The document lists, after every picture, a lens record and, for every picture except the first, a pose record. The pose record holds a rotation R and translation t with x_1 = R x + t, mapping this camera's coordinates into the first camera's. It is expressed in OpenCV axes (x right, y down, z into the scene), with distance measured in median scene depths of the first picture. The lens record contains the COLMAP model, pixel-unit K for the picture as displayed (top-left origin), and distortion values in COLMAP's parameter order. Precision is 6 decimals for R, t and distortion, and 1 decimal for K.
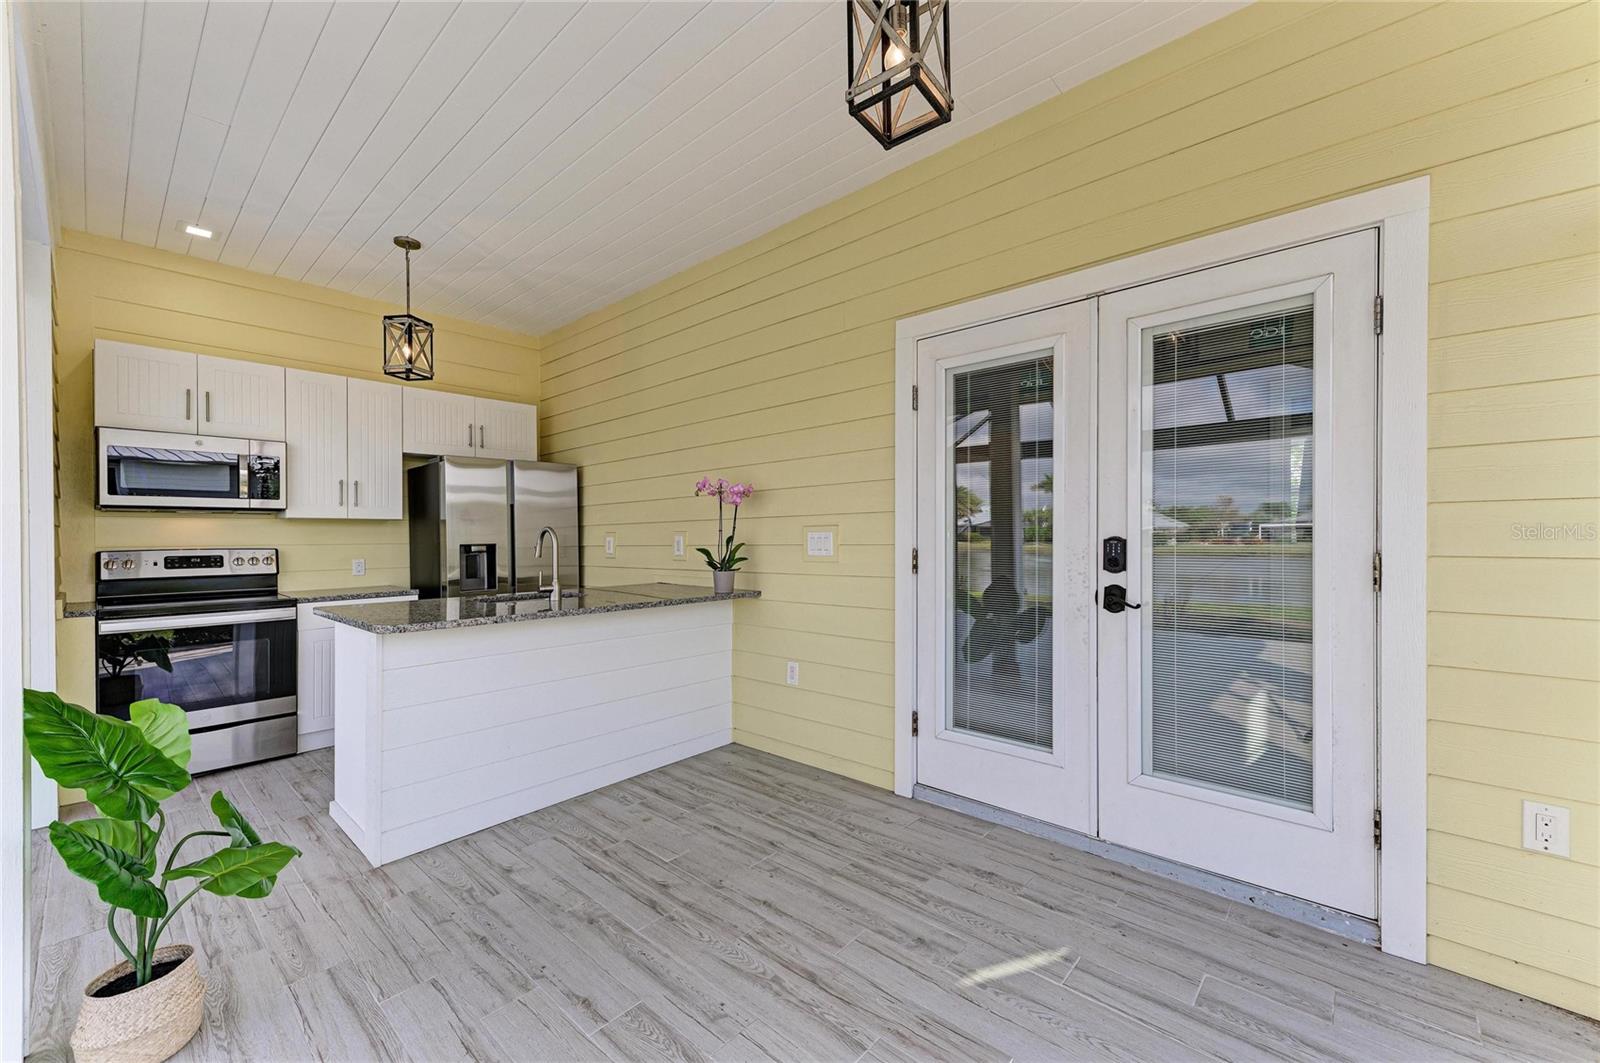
lens RADIAL K [[628.3, 0, 806.8], [0, 628.3, 540.3], [0, 0, 1]] dist [0.004670, -0.000060]
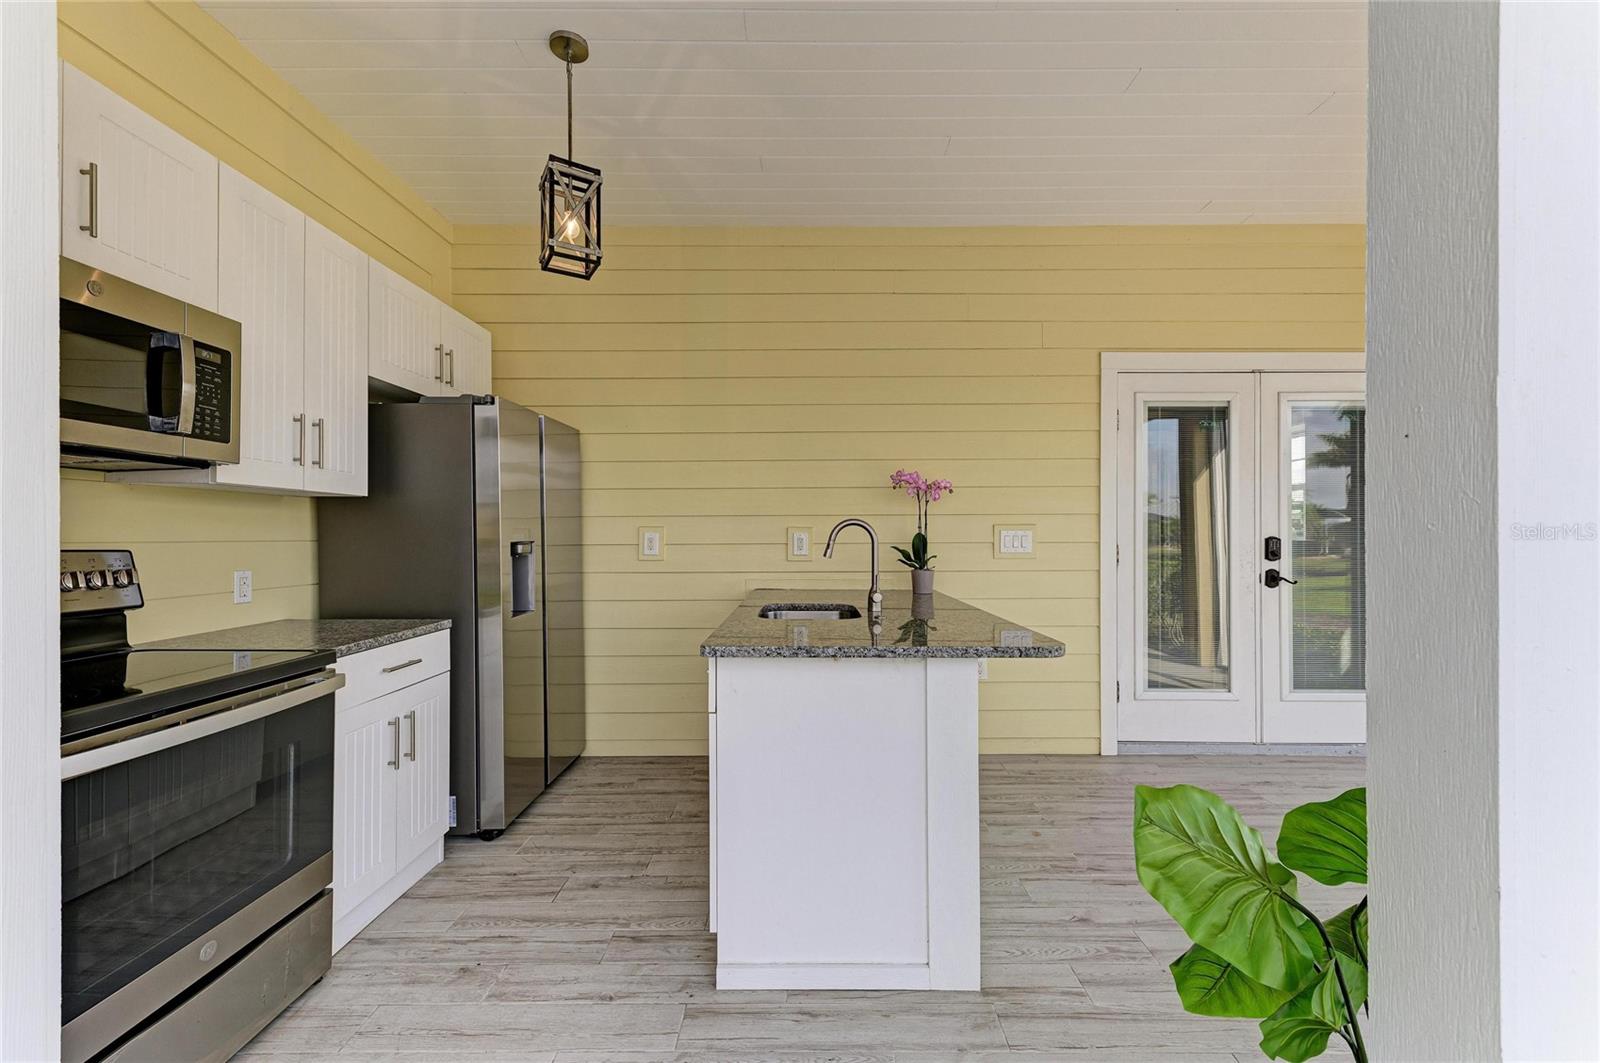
lens RADIAL K [[643.9, 0, 808.0], [0, 643.9, 536.8], [0, 0, 1]] dist [0.001879, 0.000055]
pose [[0.747454, 0.007619, 0.664270, -0.915214], [-0.003114, 0.999963, -0.007966, 0.006719], [-0.664306, 0.003886, 0.747451, 0.401244]]
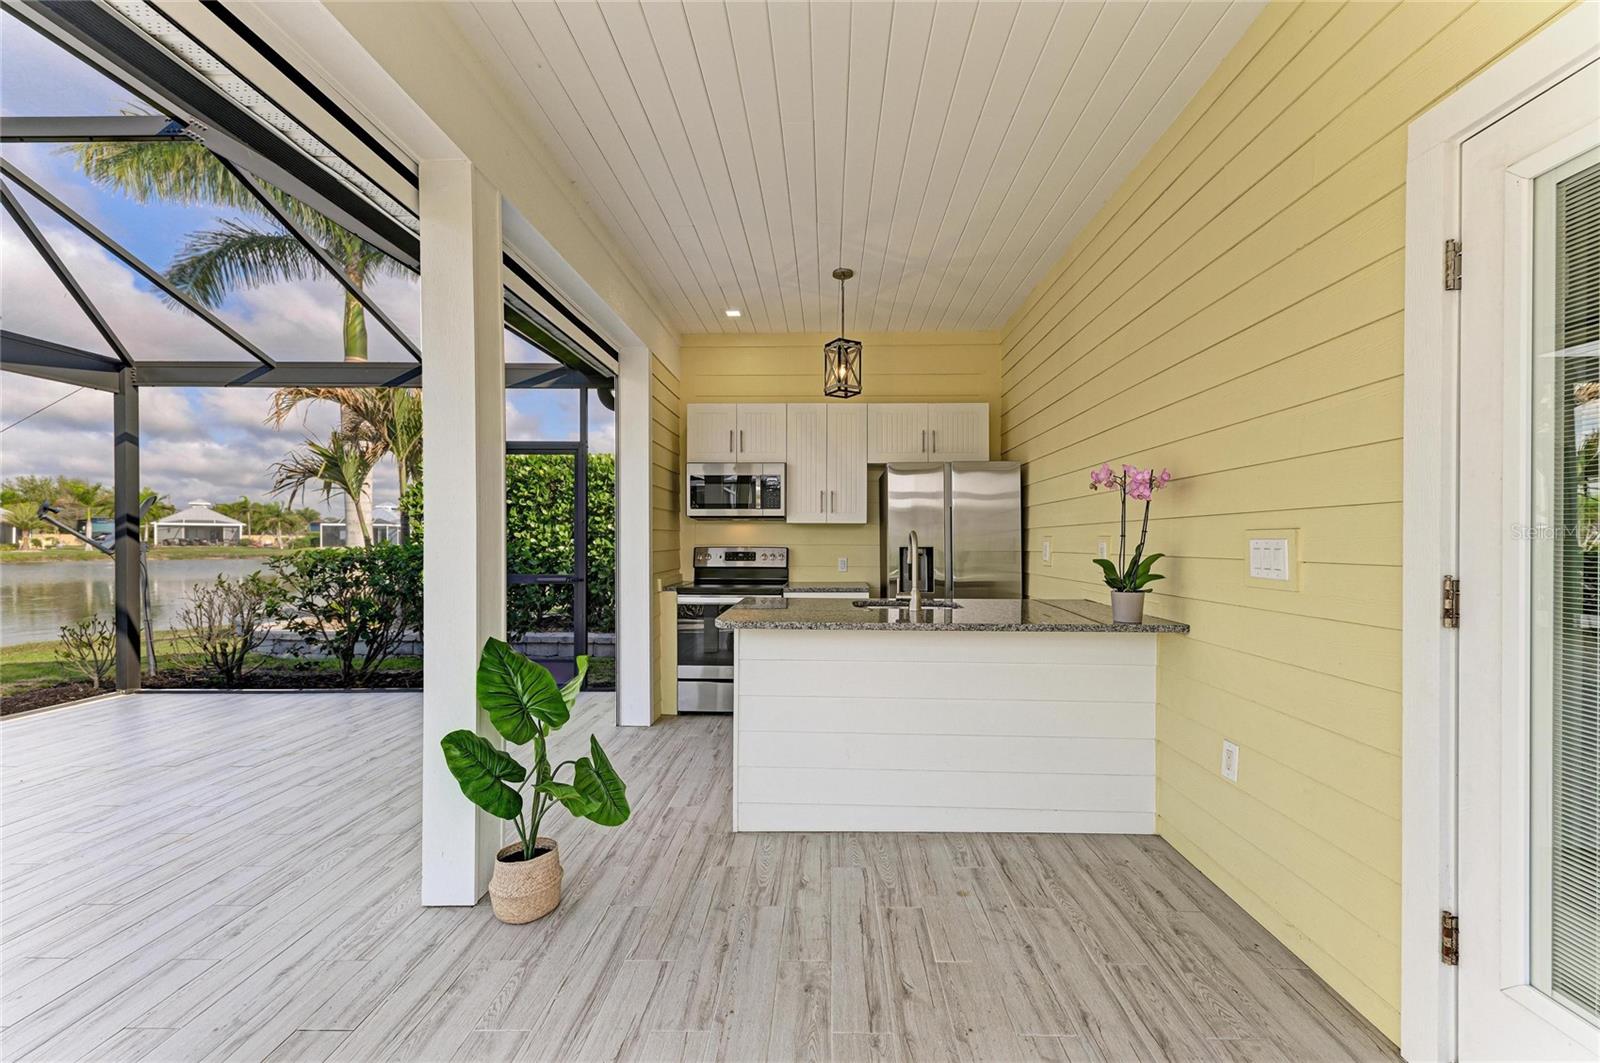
lens RADIAL K [[631.0, 0, 809.4], [0, 631.0, 539.5], [0, 0, 1]] dist [0.019103, -0.007532]
pose [[0.642938, 0.010665, -0.765844, 0.188995], [-0.012141, 0.999919, 0.003733, -0.009629], [0.765822, 0.006898, 0.643015, 0.253297]]
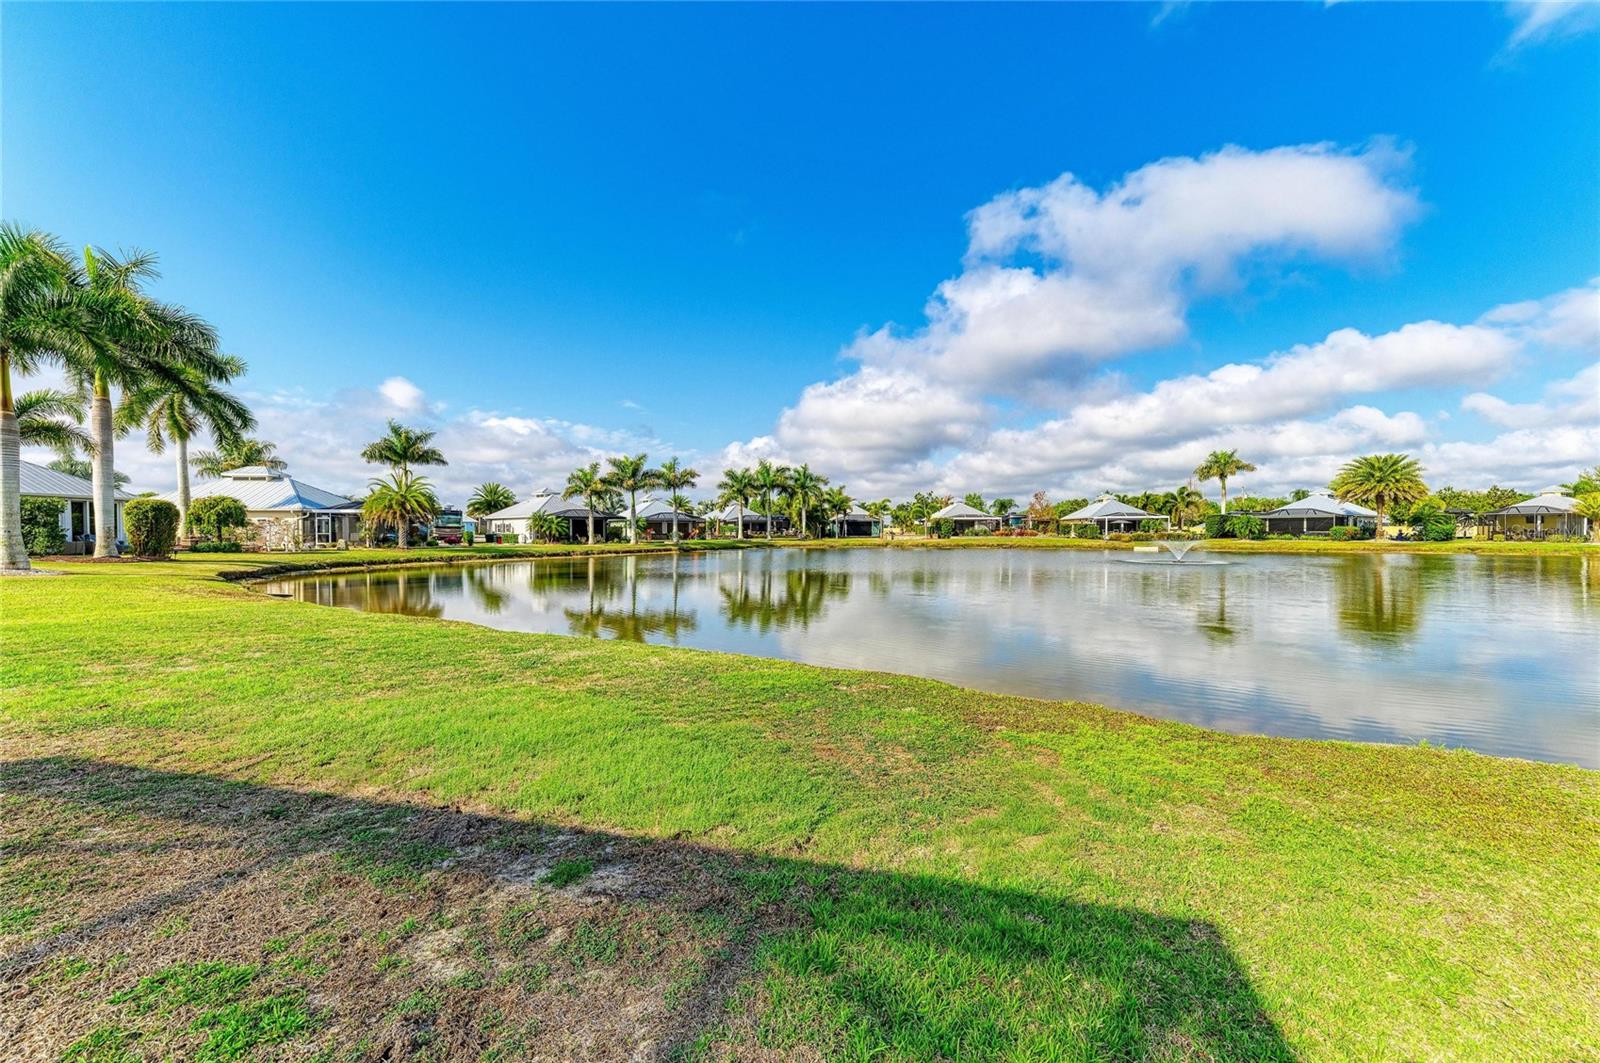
lens RADIAL K [[614.4, 0, 806.7], [0, 614.4, 540.2], [0, 0, 1]] dist [0.011427, -0.004986]
pose [[-0.893671, 0.016764, -0.448409, -2.651643], [0.007276, 0.999712, 0.022874, 0.053010], [0.448663, 0.017179, -0.893536, -0.028338]]
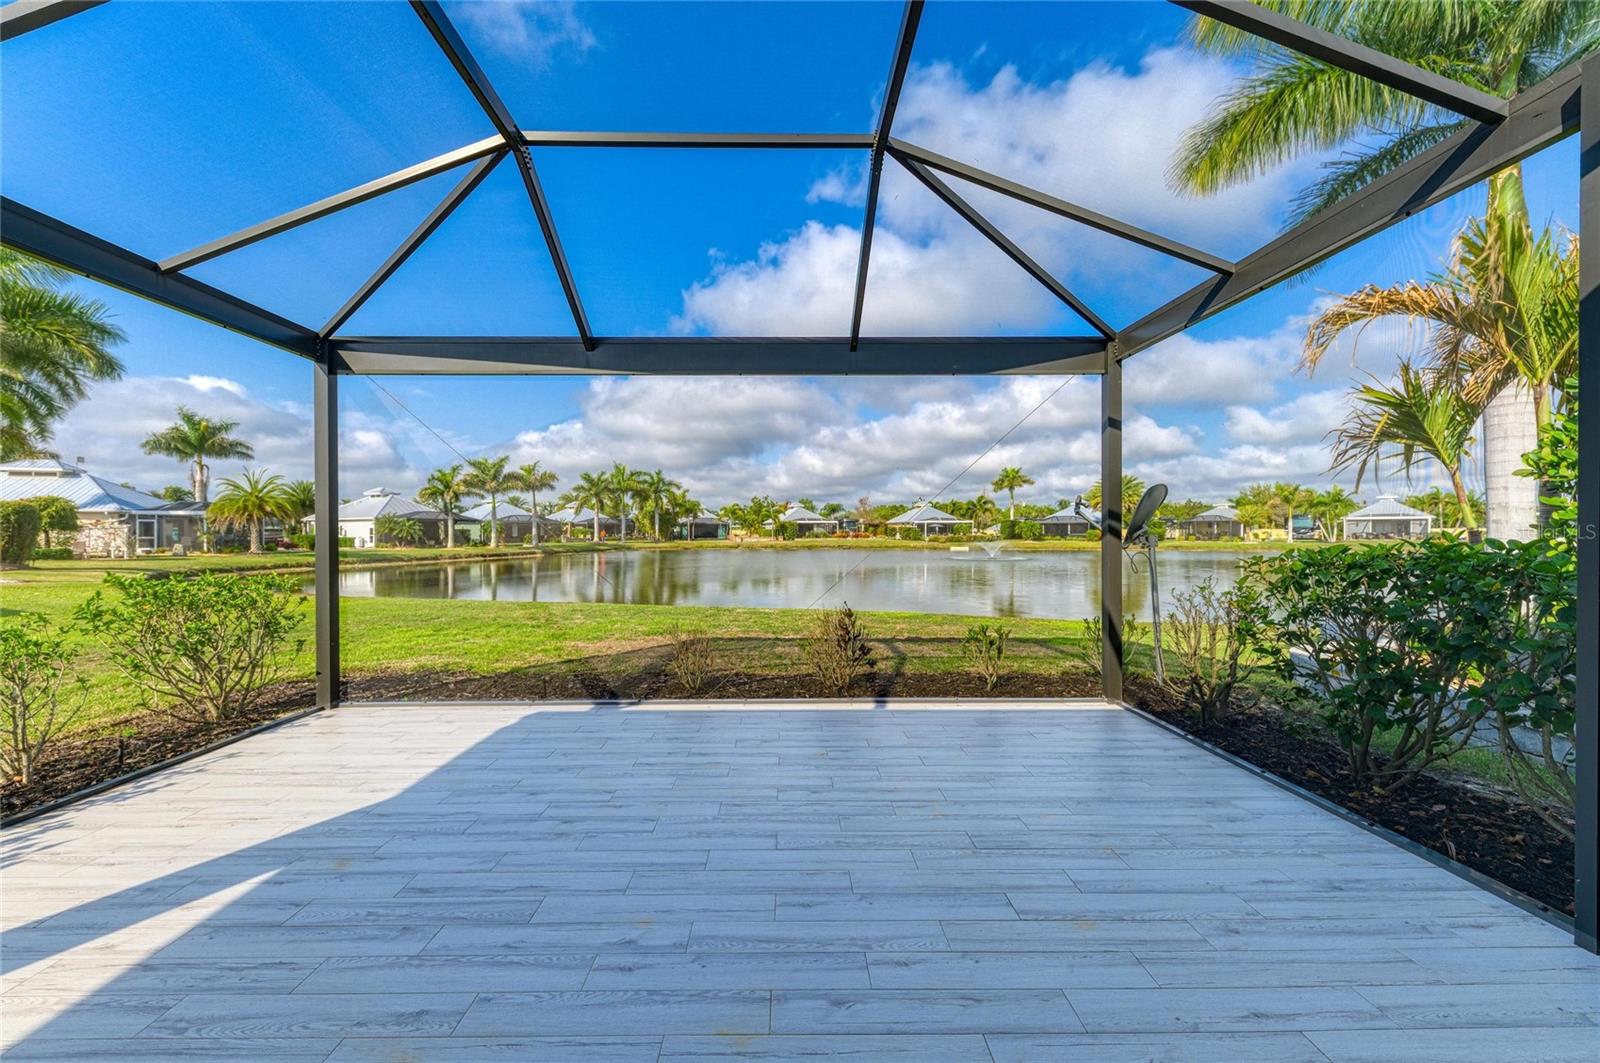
lens RADIAL K [[619.5, 0, 791.6], [0, 619.5, 534.3], [0, 0, 1]] dist [0.008997, -0.002756]
pose [[-0.742135, 0.012147, -0.670140, -0.629345], [0.005626, 0.999913, 0.011893, -0.000136], [0.670227, 0.005056, -0.742139, 0.525708]]
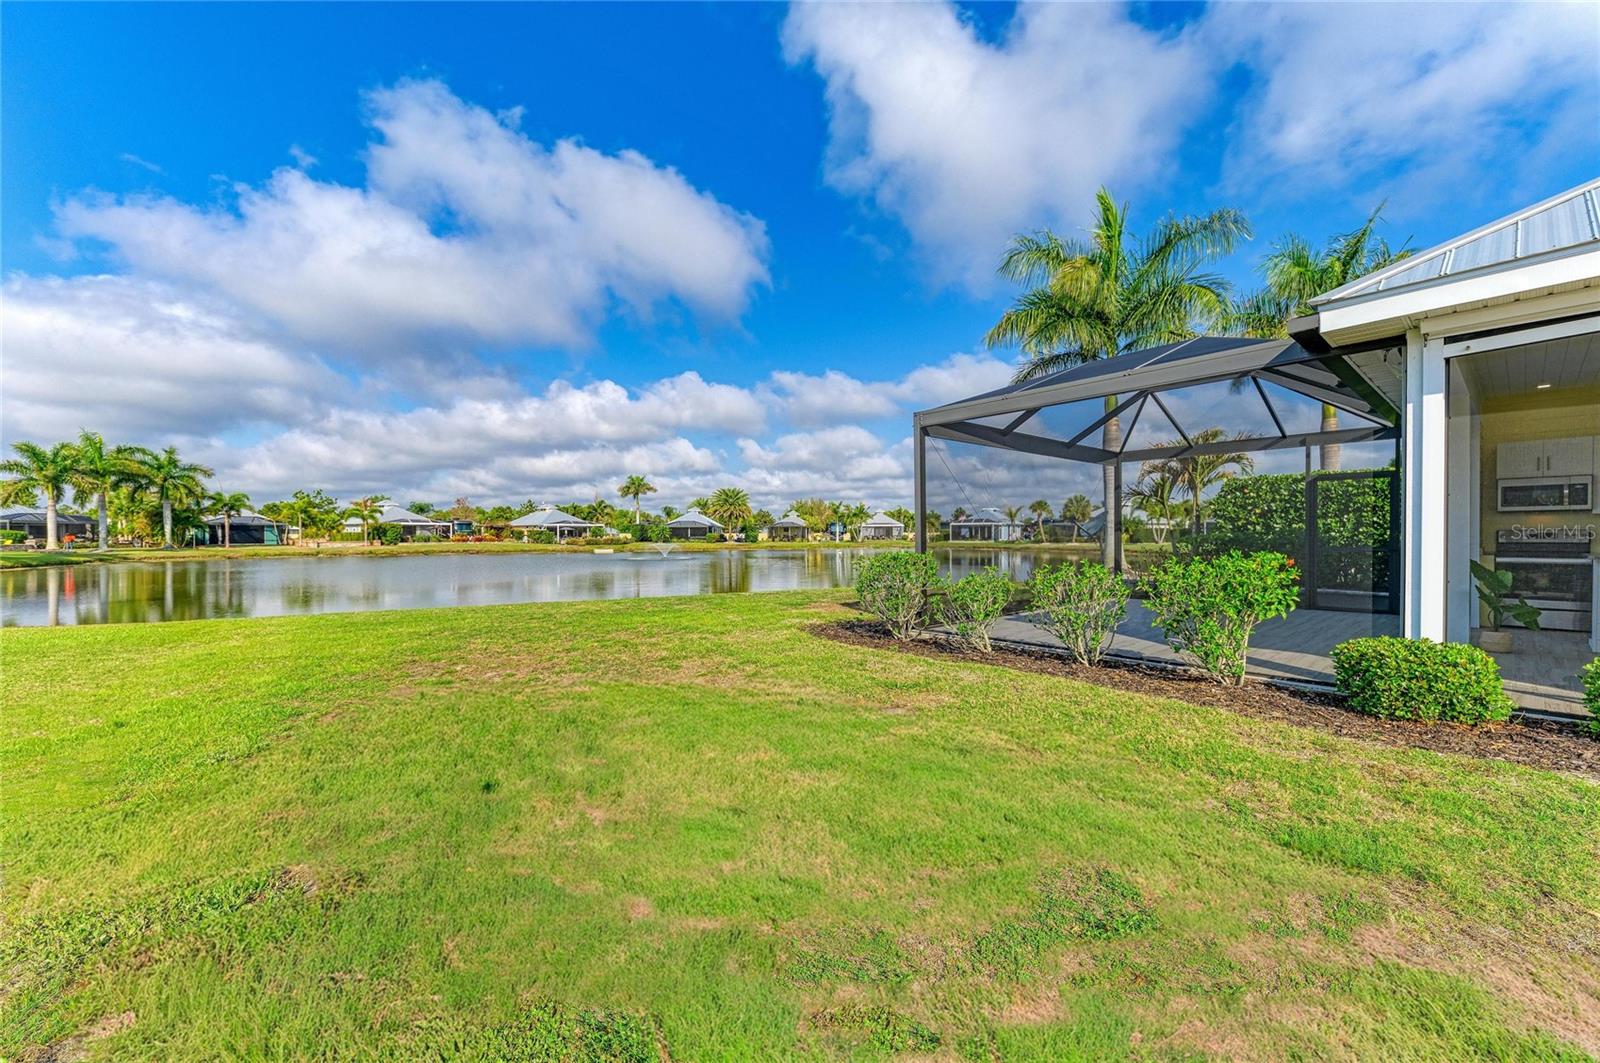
lens RADIAL K [[610.9, 0, 809.7], [0, 610.9, 541.1], [0, 0, 1]] dist [0.005835, -0.000416]
pose [[-0.135532, 0.018730, -0.990596, 1.527898], [0.000376, 0.999822, 0.018853, 0.013345], [0.990773, 0.002182, -0.135515, -1.252645]]
